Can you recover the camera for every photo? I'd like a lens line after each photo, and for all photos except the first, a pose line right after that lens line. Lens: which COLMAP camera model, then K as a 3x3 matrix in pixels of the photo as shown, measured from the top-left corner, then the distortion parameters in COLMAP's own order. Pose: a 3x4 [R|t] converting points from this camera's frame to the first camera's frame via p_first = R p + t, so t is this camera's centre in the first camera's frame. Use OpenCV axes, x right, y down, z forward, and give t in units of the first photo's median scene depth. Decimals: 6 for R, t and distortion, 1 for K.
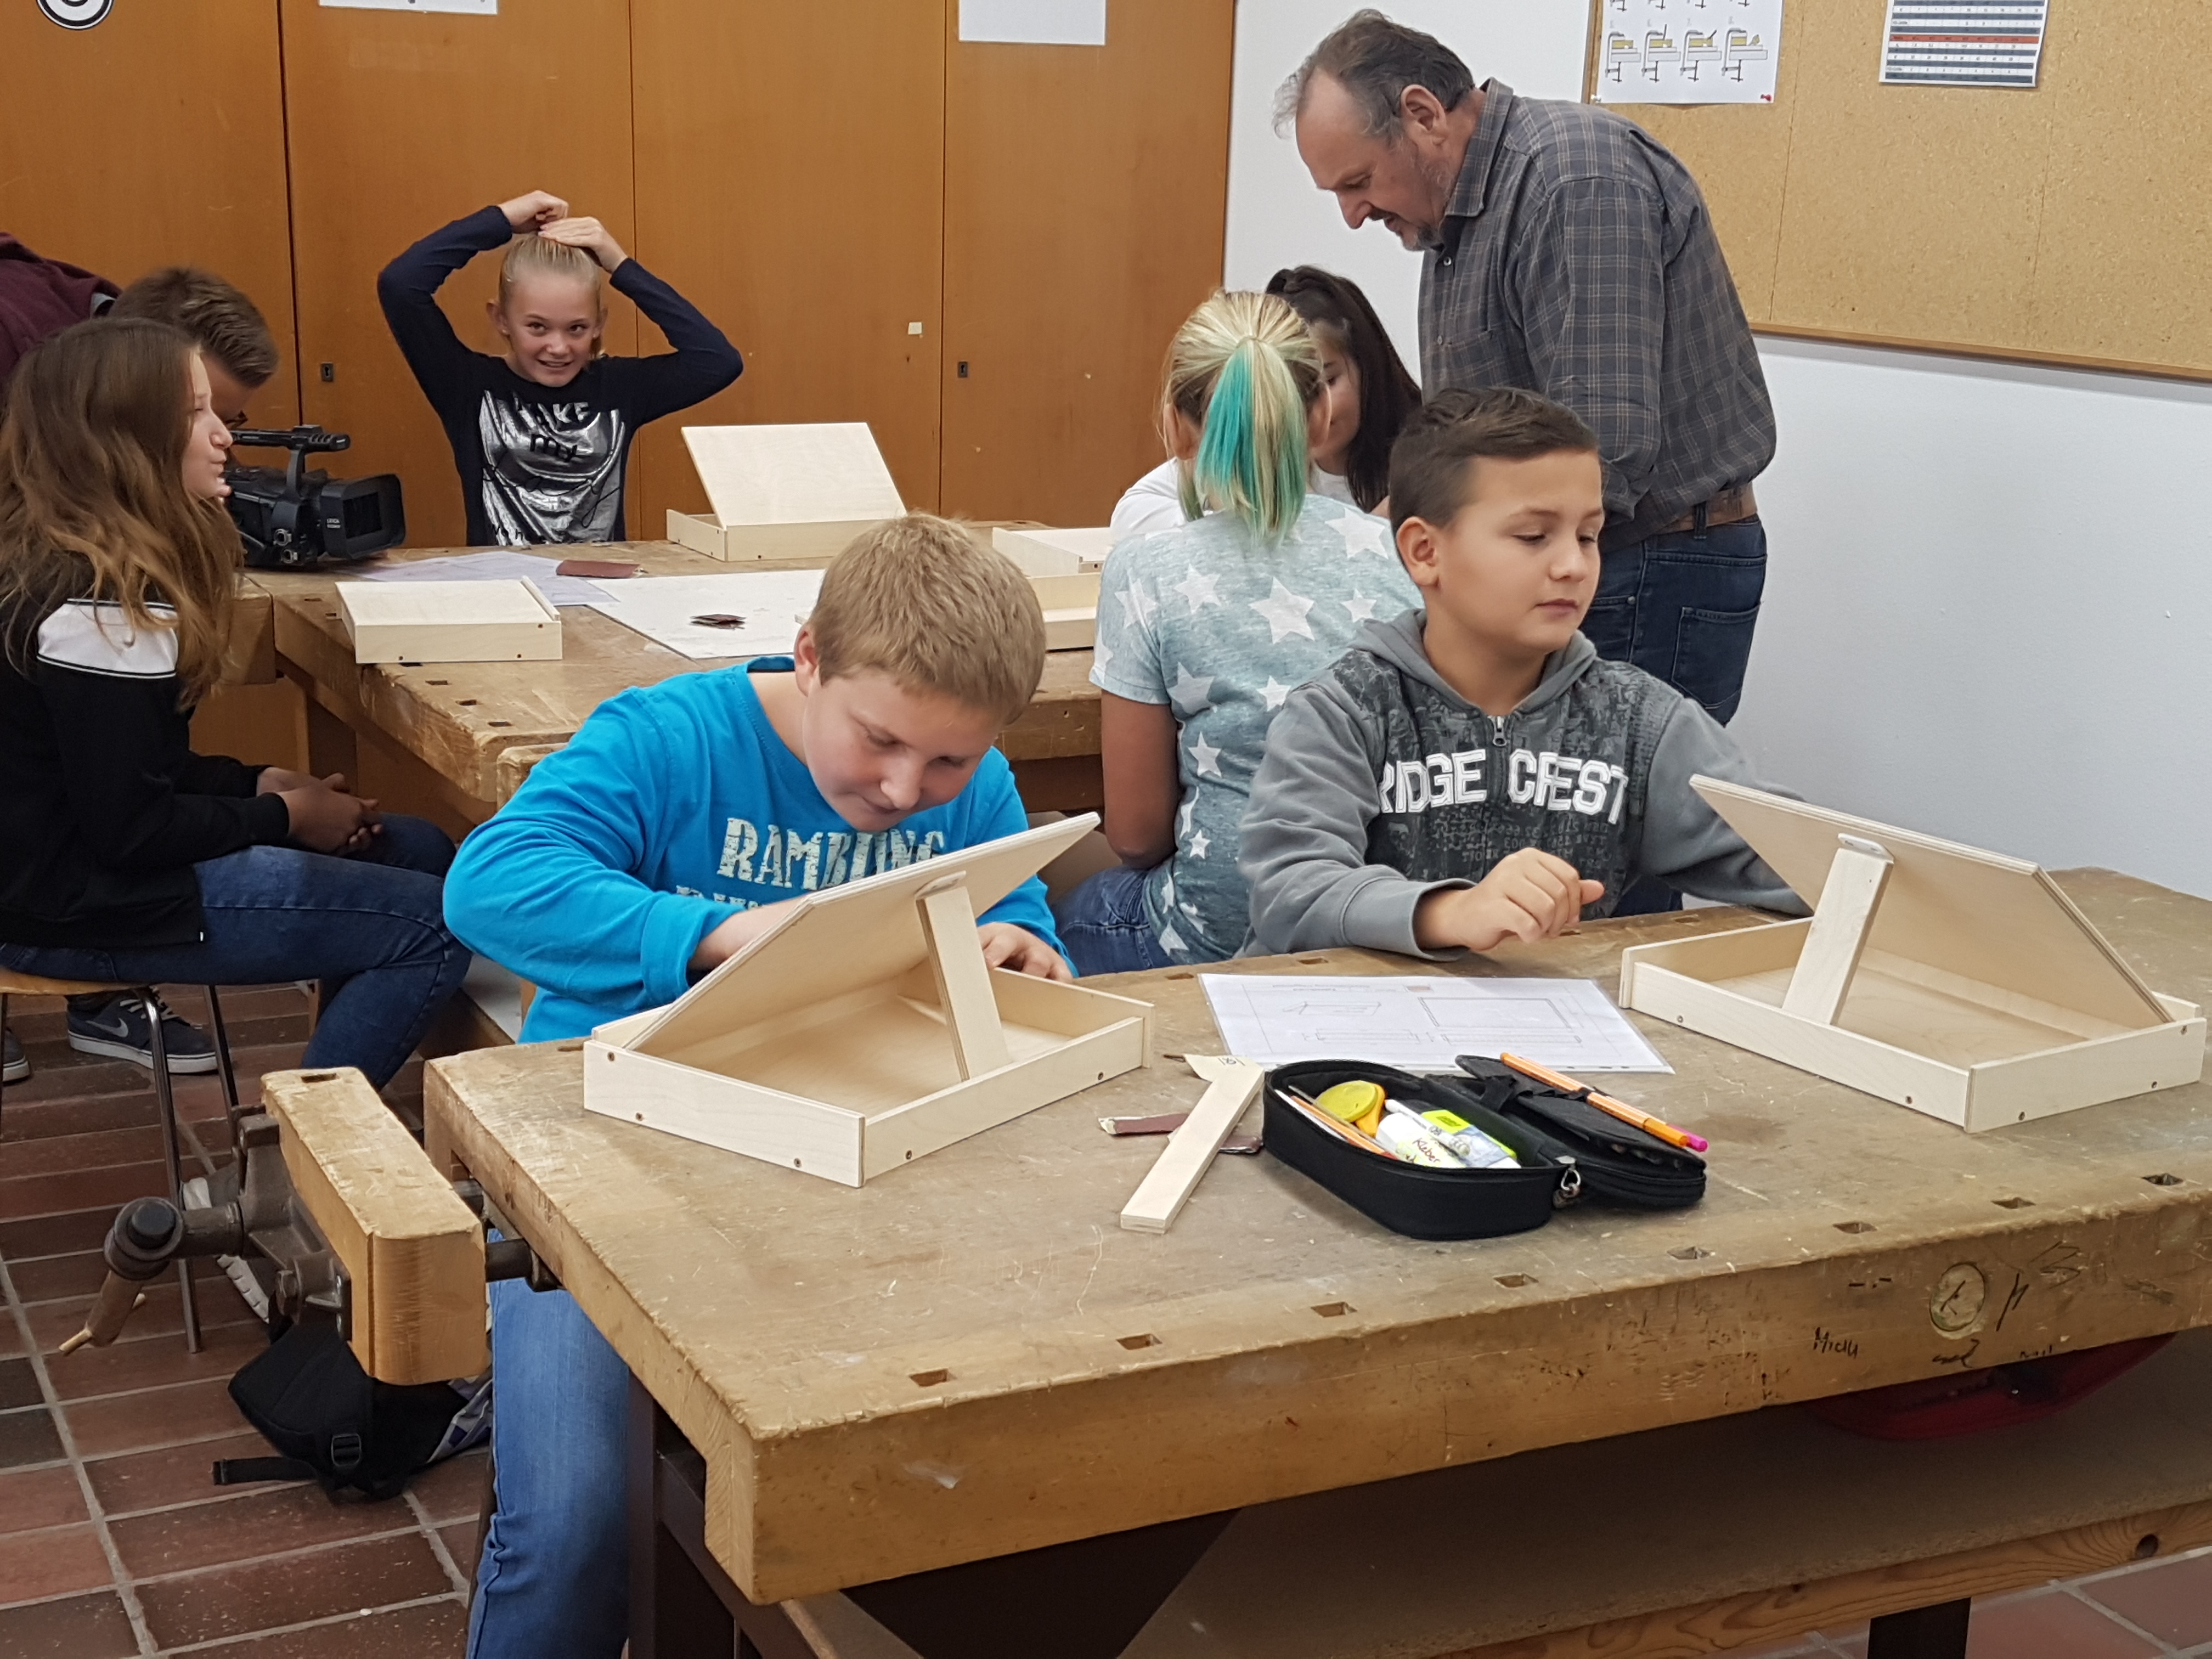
lens RADIAL K [[3091.6, 0, 1106.0], [0, 3091.6, 829.5], [0, 0, 1]] dist [0.035333, 0.106062]
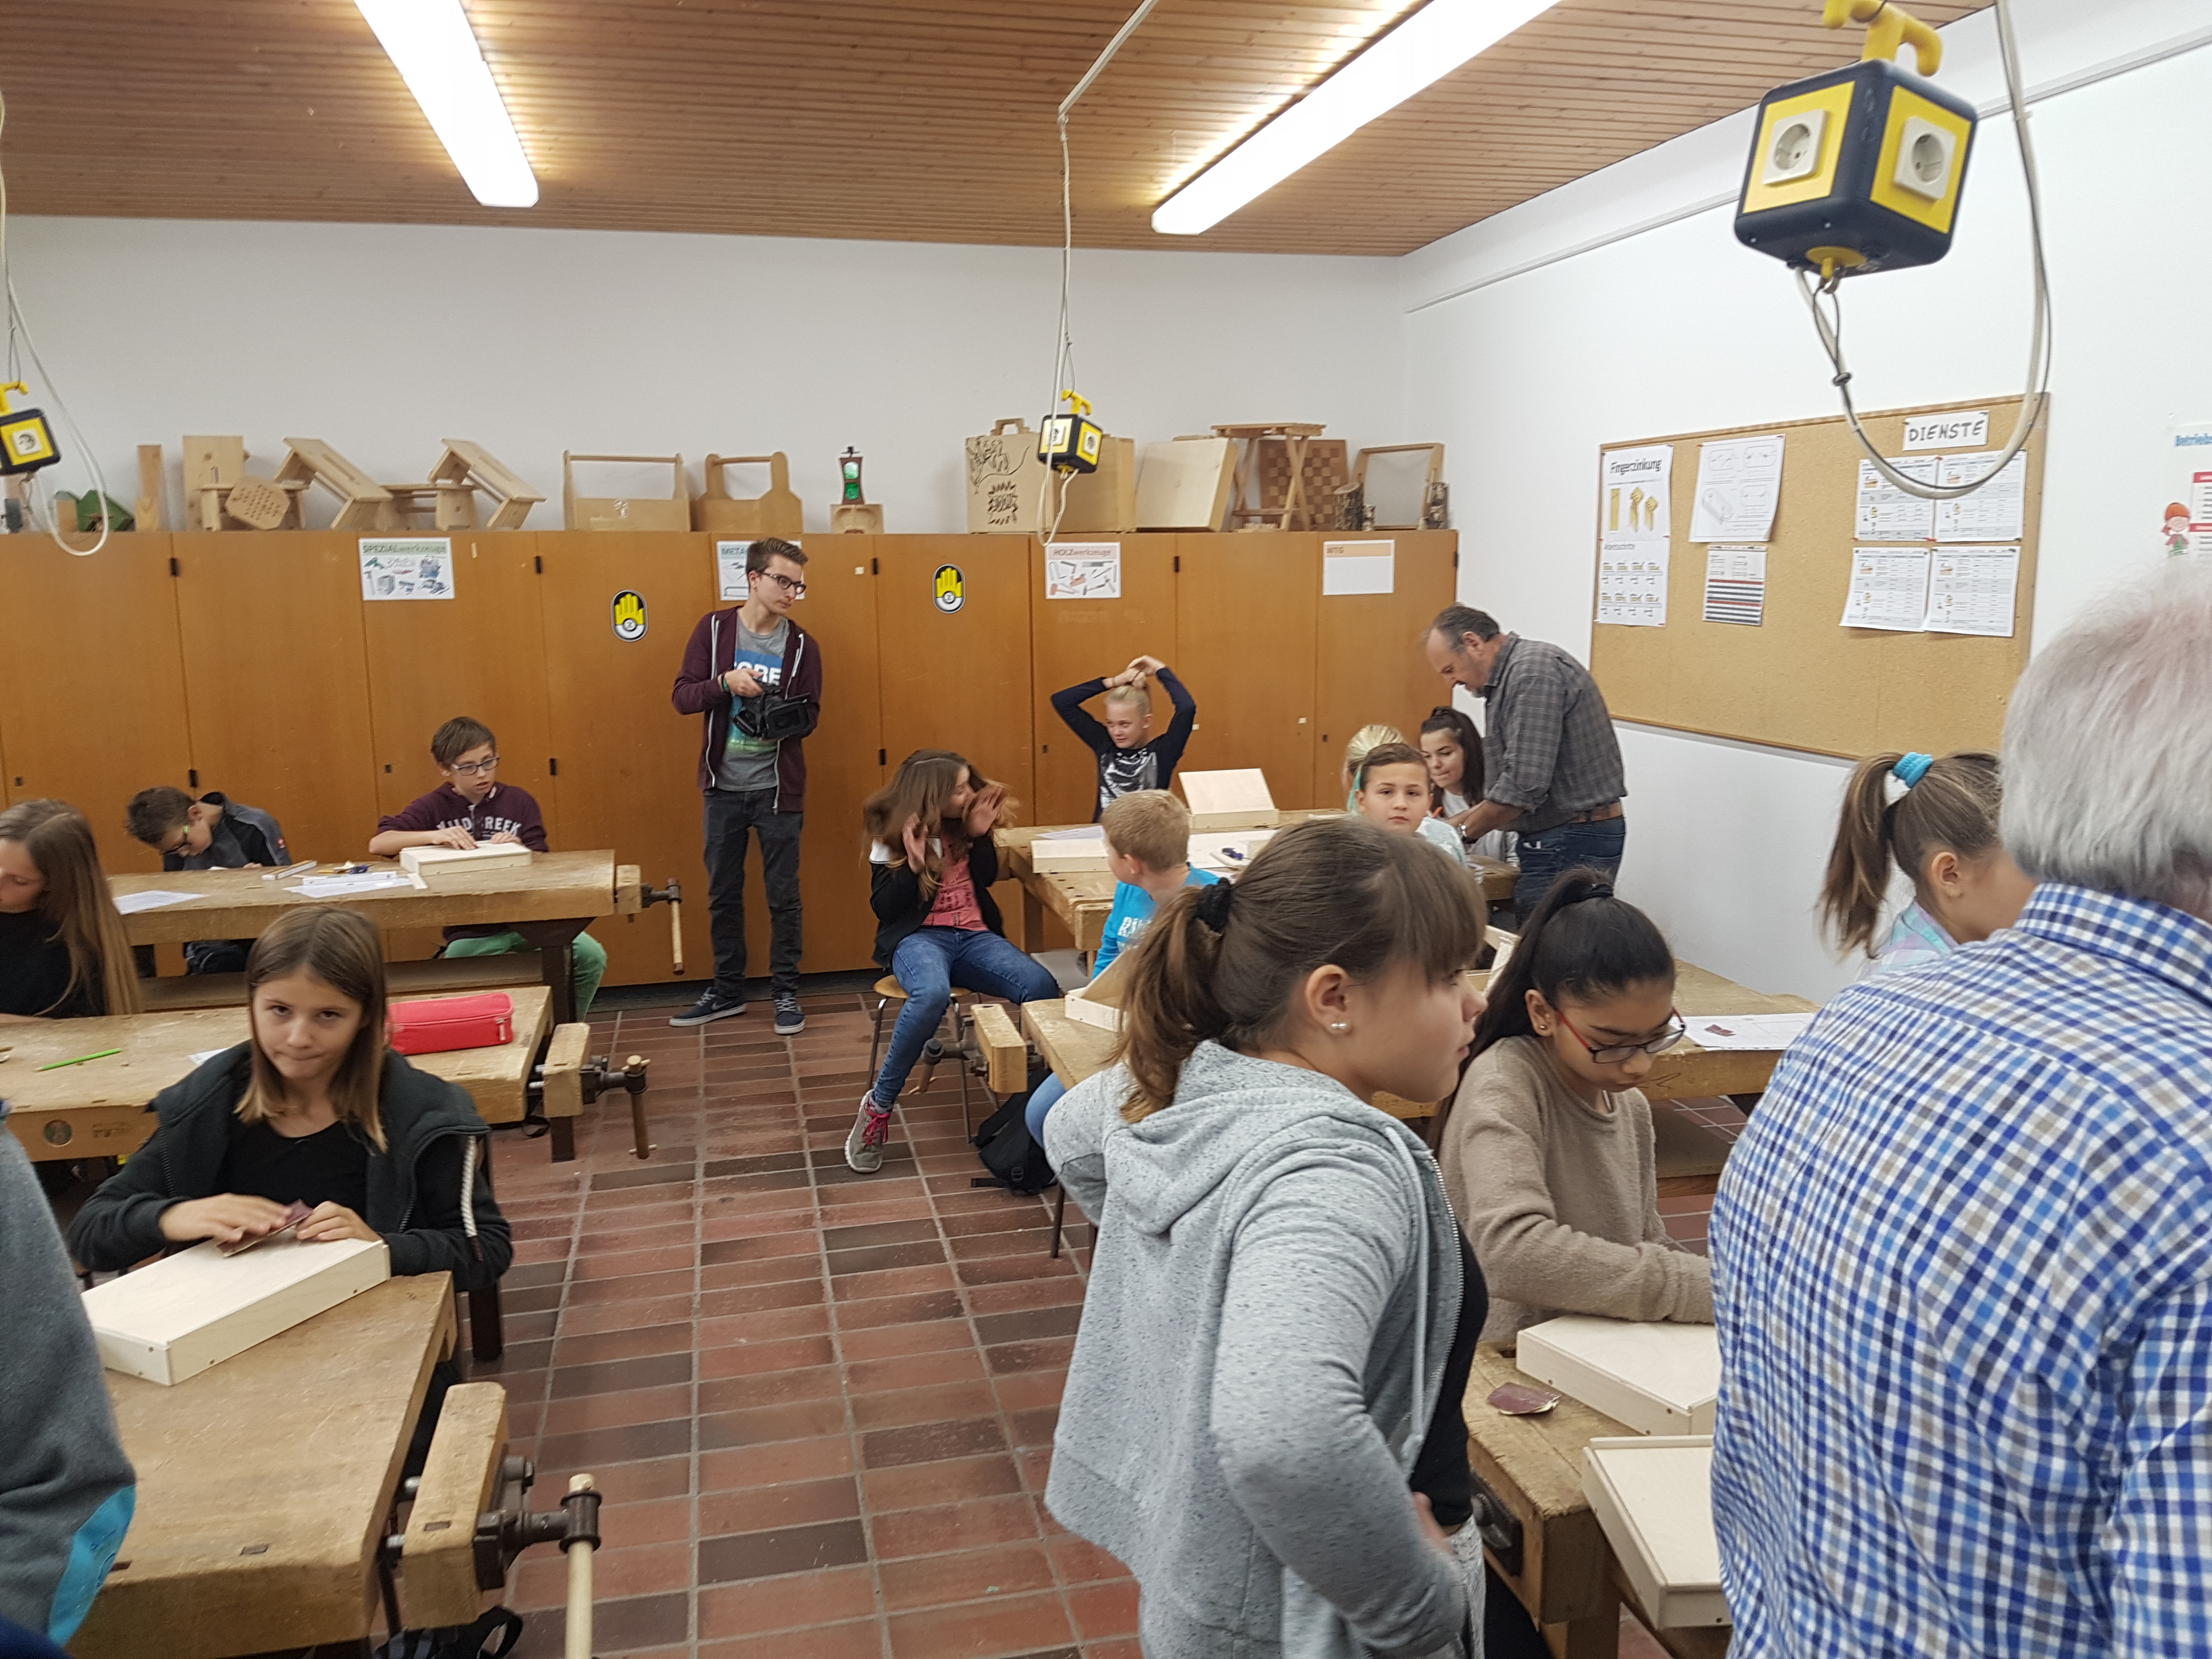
lens RADIAL K [[1684.4, 0, 1106.0], [0, 1684.4, 829.5], [0, 0, 1]] dist [0.005544, 0.001060]
pose [[0.974150, 0.005963, -0.225826, 0.140666], [-0.023032, 0.997064, -0.073026, 0.012763], [0.224727, 0.076340, 0.971427, -0.367953]]
